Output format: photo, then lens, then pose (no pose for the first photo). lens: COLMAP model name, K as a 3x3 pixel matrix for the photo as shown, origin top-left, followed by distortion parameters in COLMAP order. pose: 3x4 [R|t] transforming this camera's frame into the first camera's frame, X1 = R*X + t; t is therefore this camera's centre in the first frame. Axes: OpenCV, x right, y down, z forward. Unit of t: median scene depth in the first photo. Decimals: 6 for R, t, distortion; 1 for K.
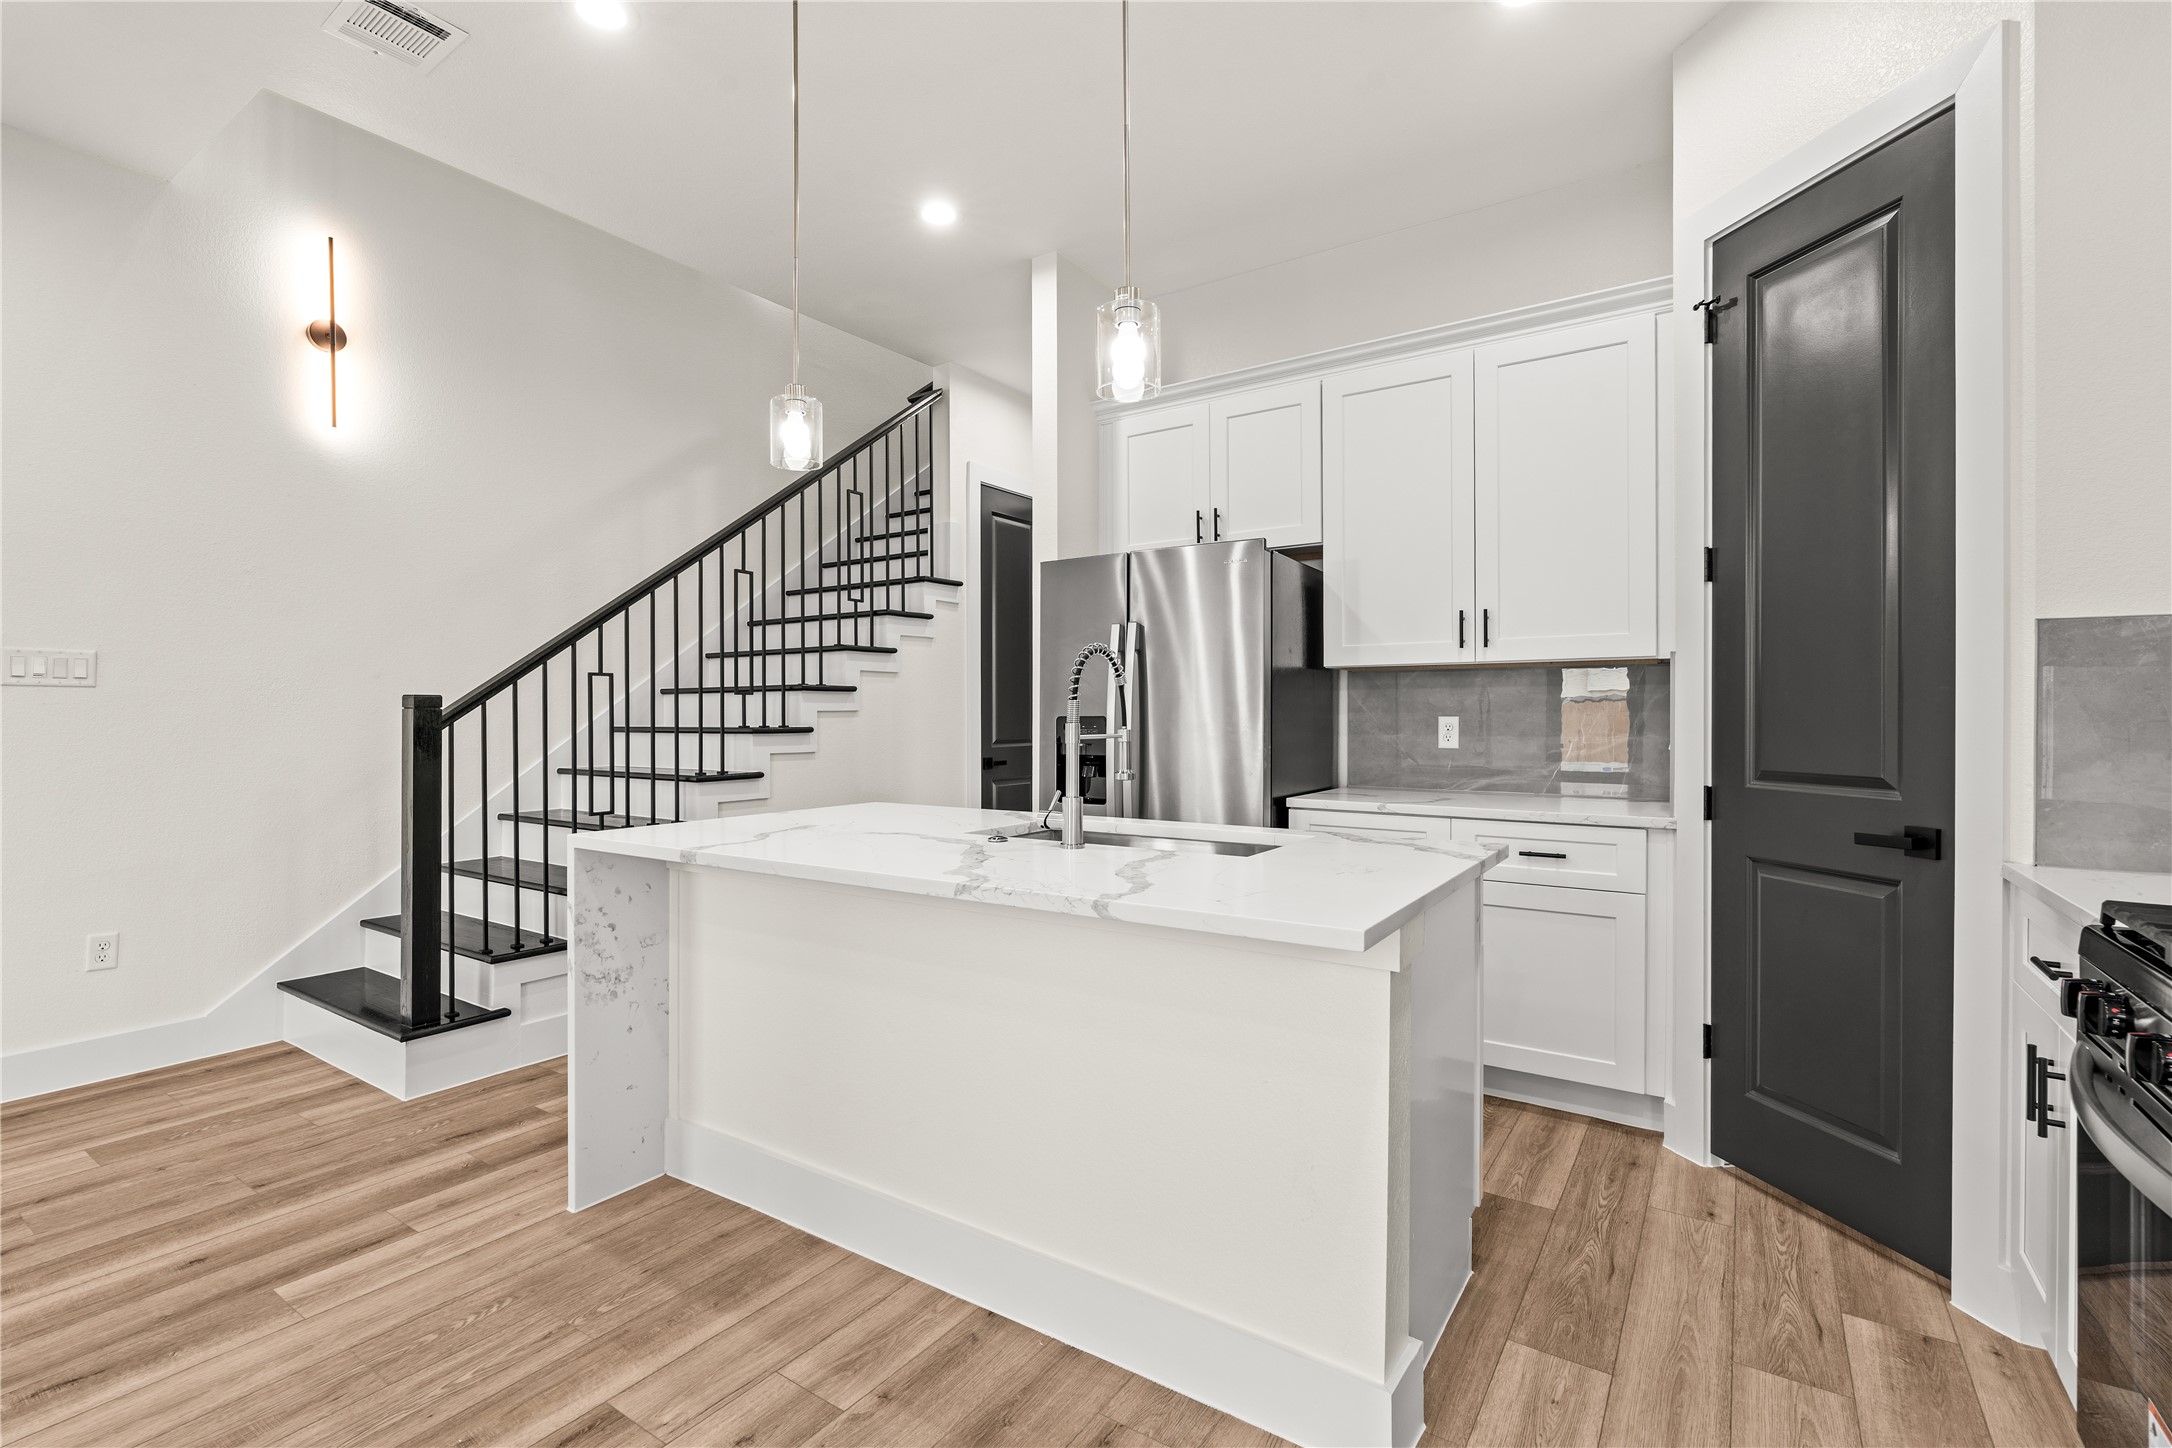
lens RADIAL K [[982.4, 0, 1081.8], [0, 982.4, 718.1], [0, 0, 1]] dist [-0.003458, 0.001167]
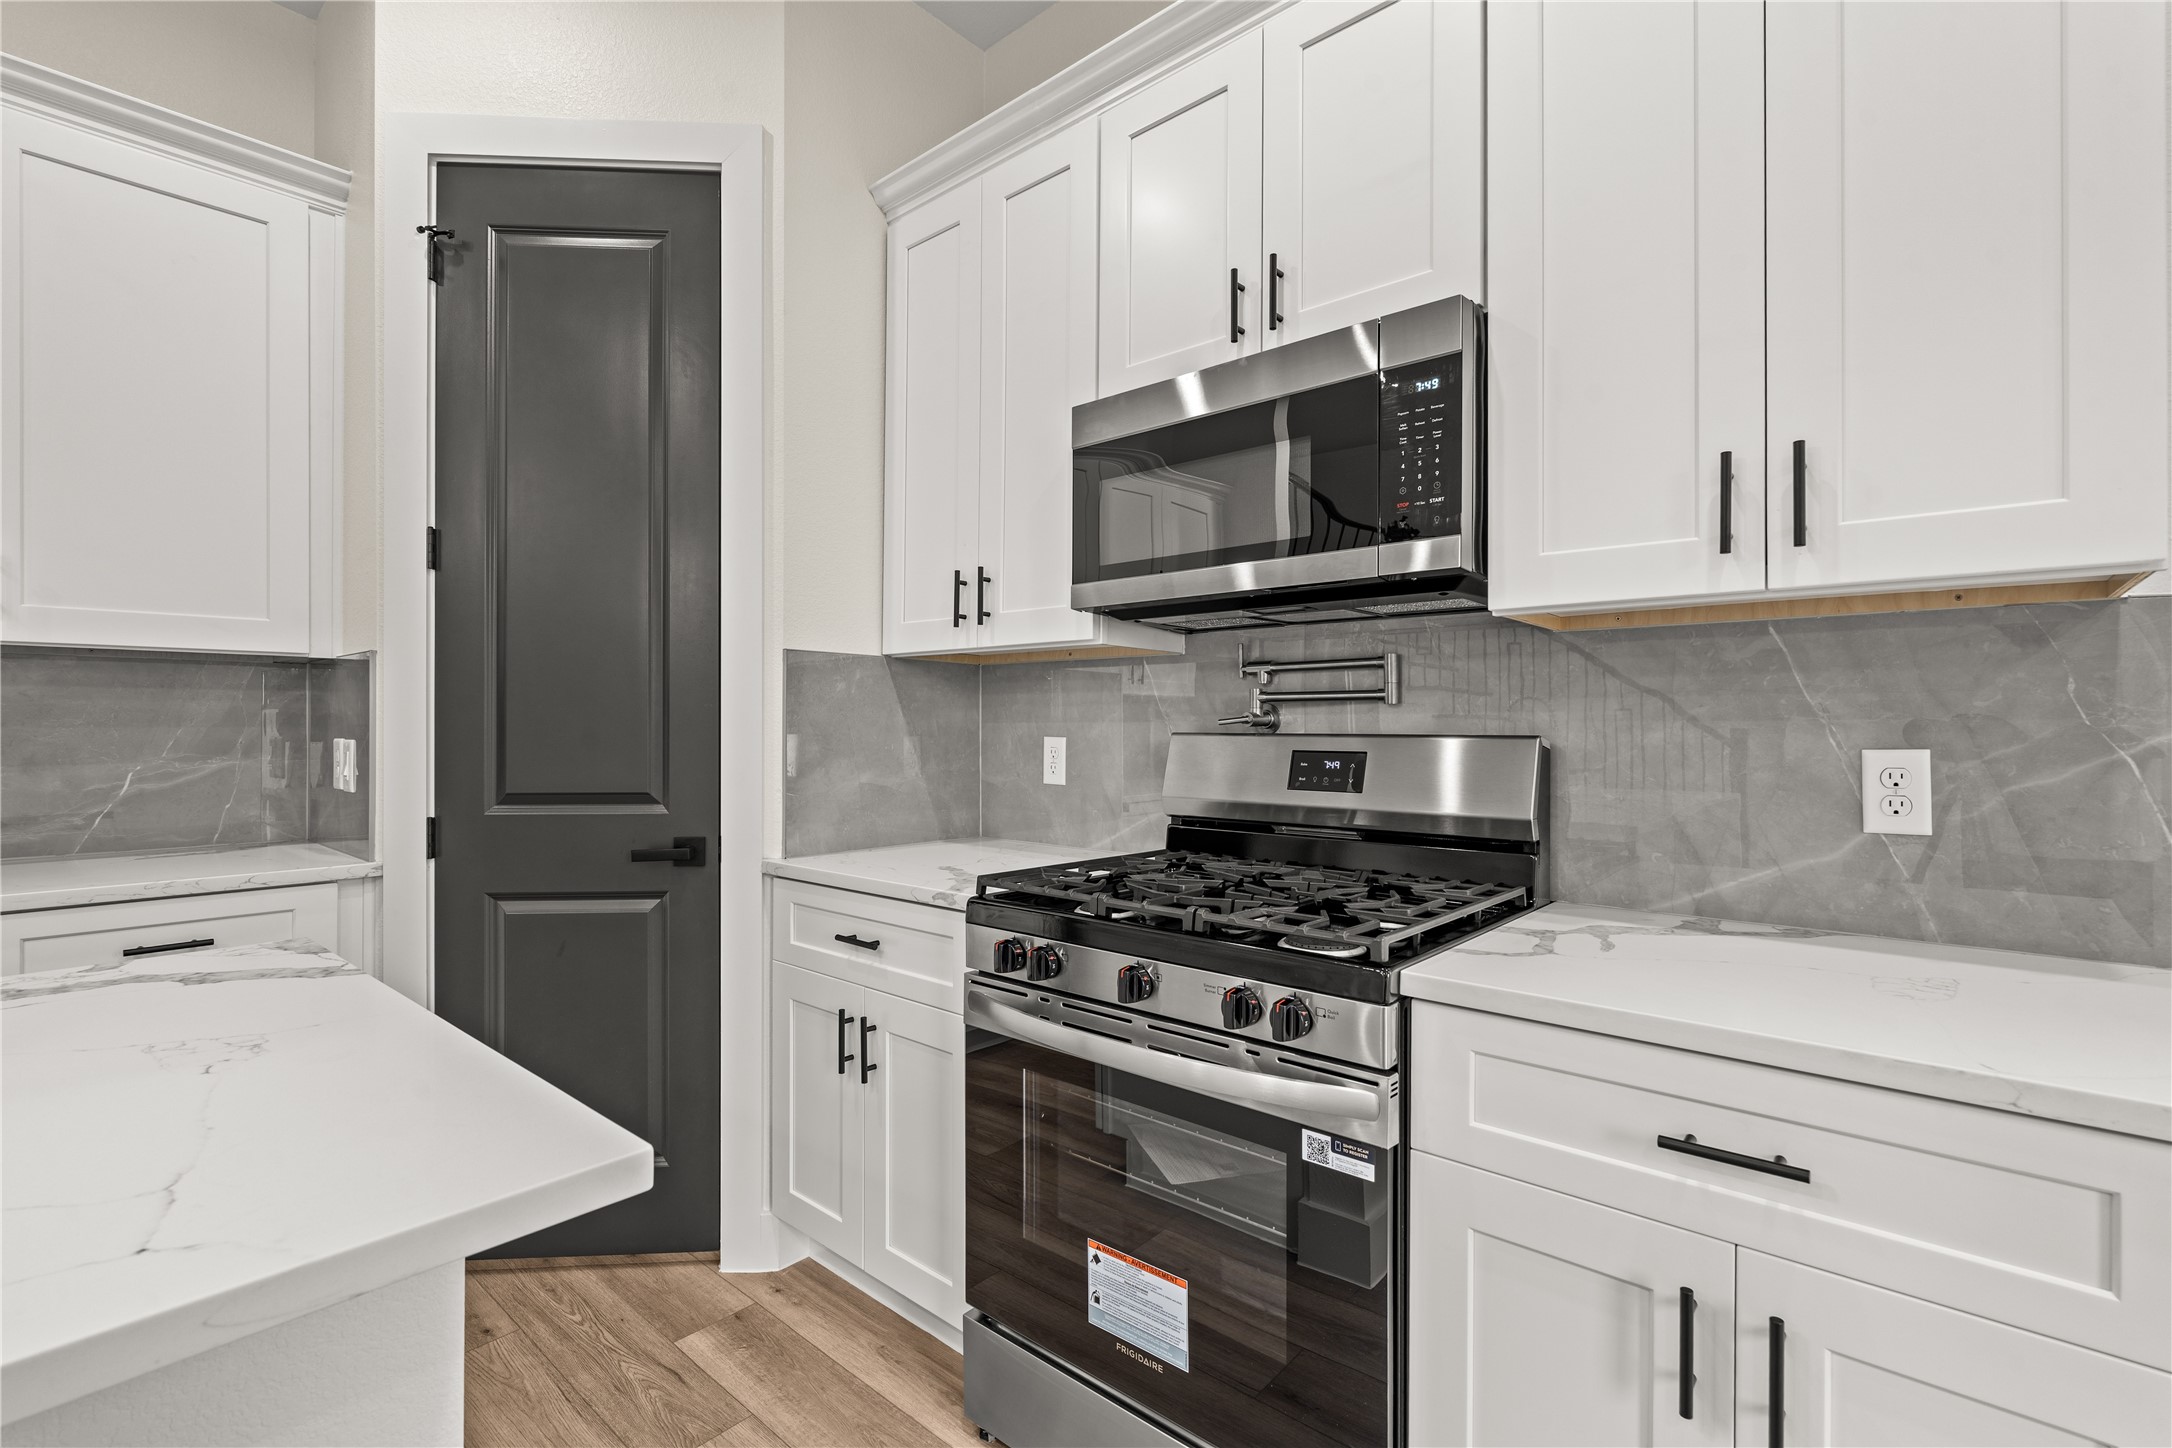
lens RADIAL K [[971.4, 0, 1086.0], [0, 971.4, 724.0], [0, 0, 1]] dist [-0.004747, 0.000750]
pose [[0.124760, 0.002764, 0.992183, -0.099388], [0.004708, 0.999983, -0.003377, -0.003508], [-0.992176, 0.005092, 0.124745, 0.349376]]
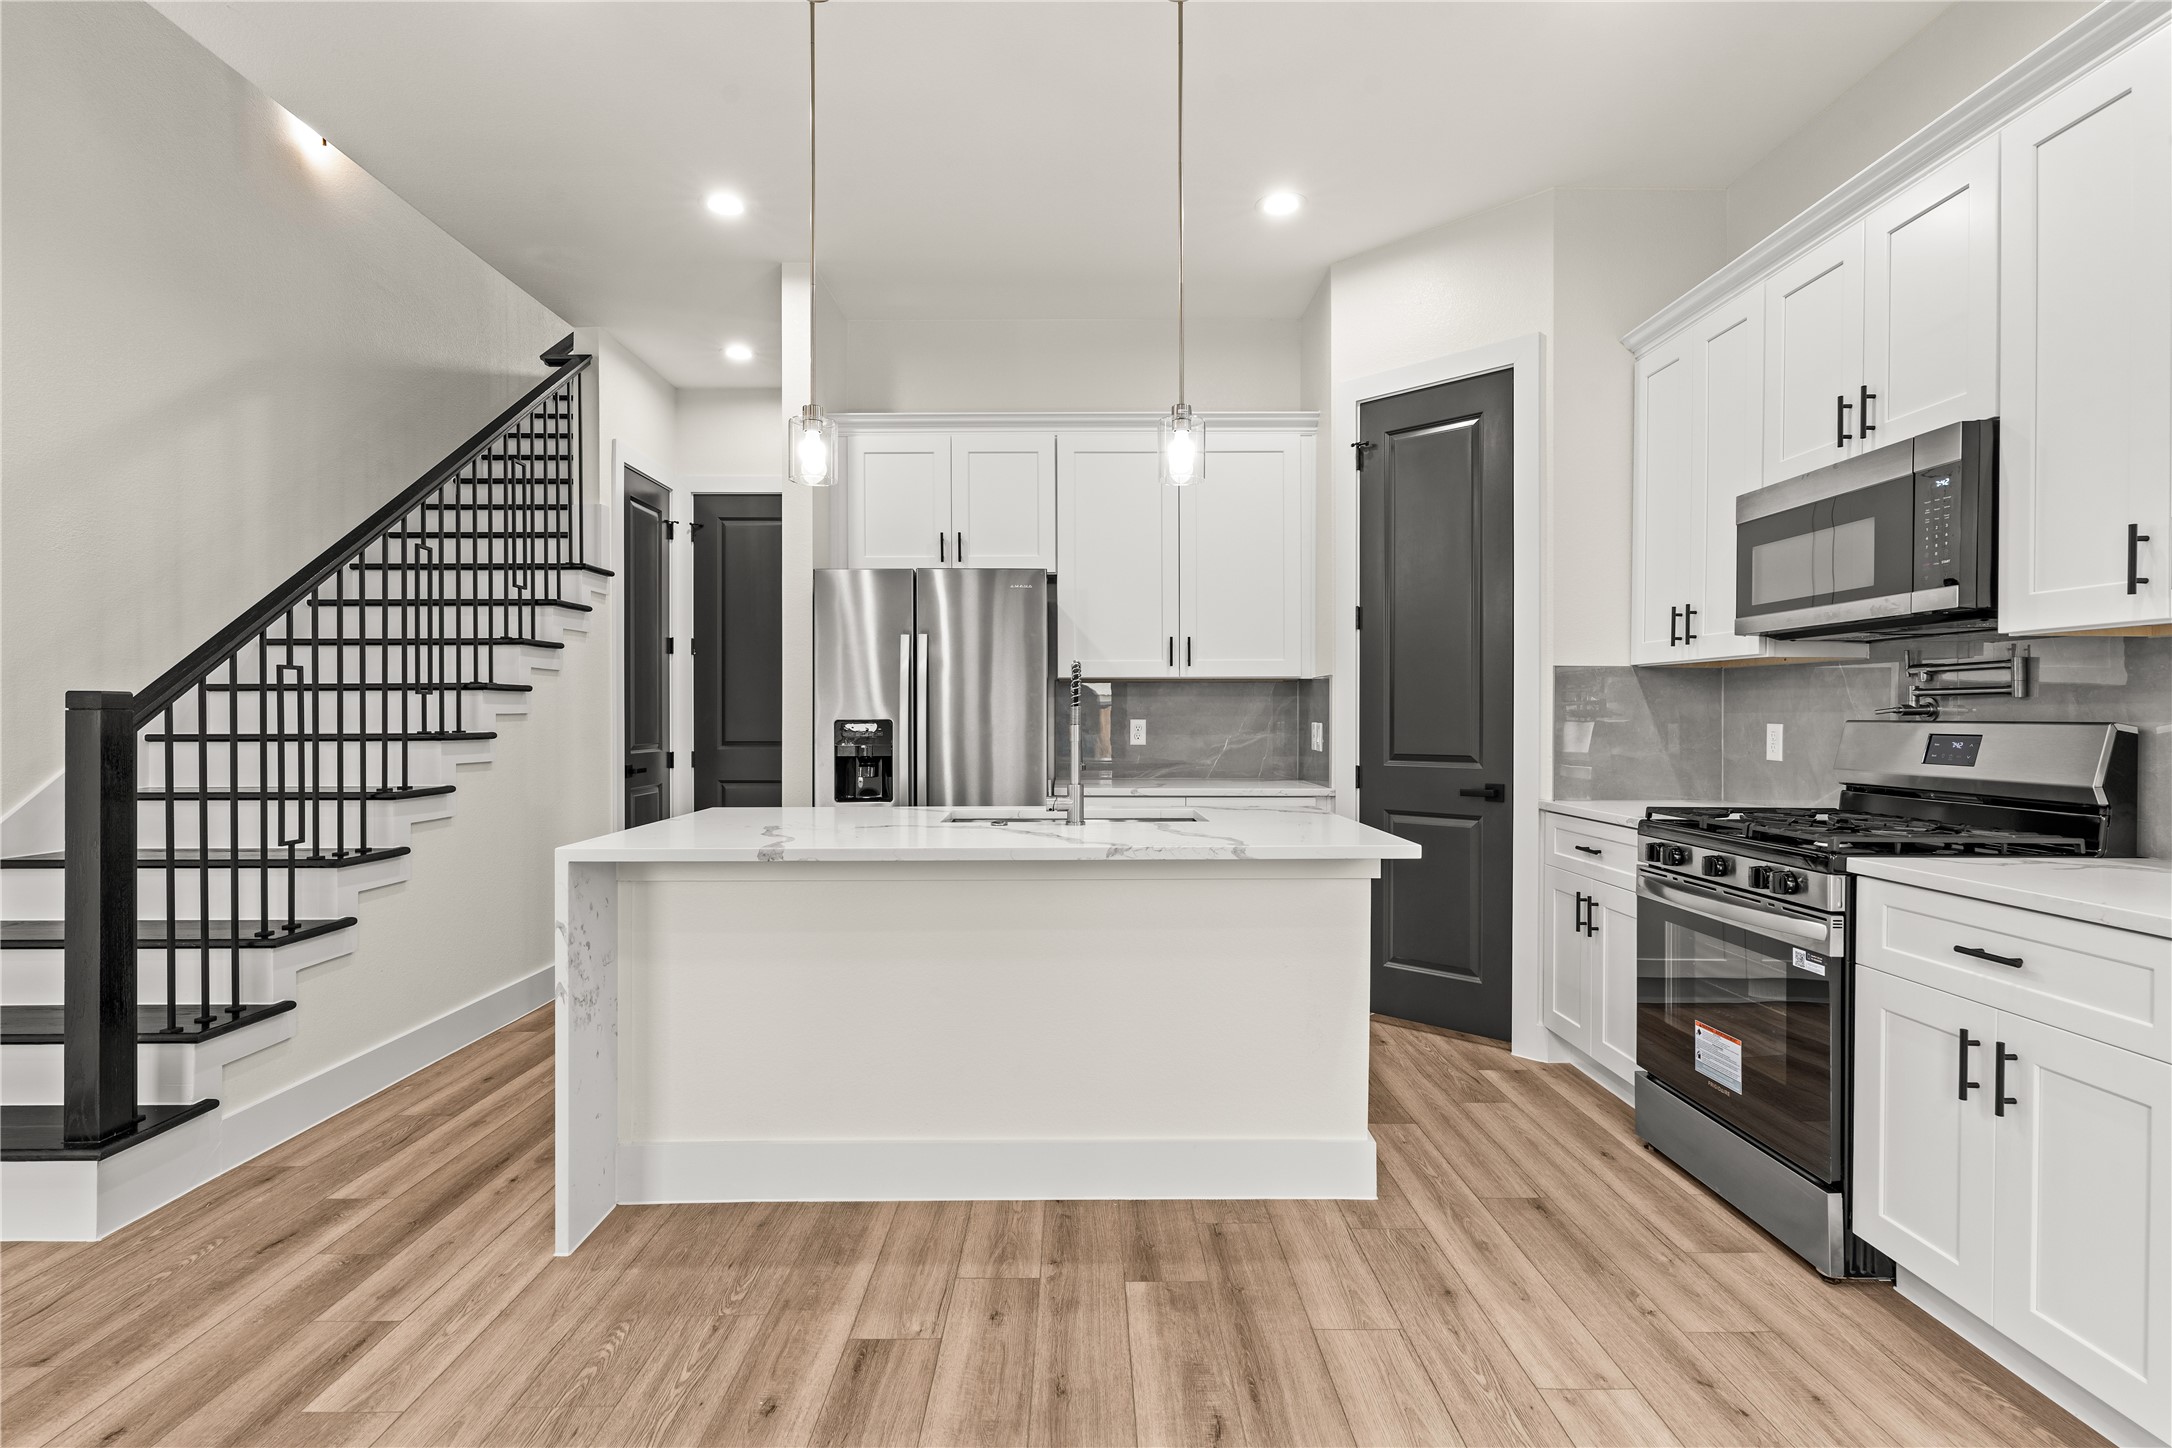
lens RADIAL K [[1041.9, 0, 1086.8], [0, 1041.9, 721.8], [0, 0, 1]] dist [-0.004599, 0.000731]
pose [[0.823940, -0.001737, 0.566674, -0.598883], [0.001767, 0.999998, 0.000497, 0.000893], [-0.566674, 0.000591, 0.823942, -0.076272]]
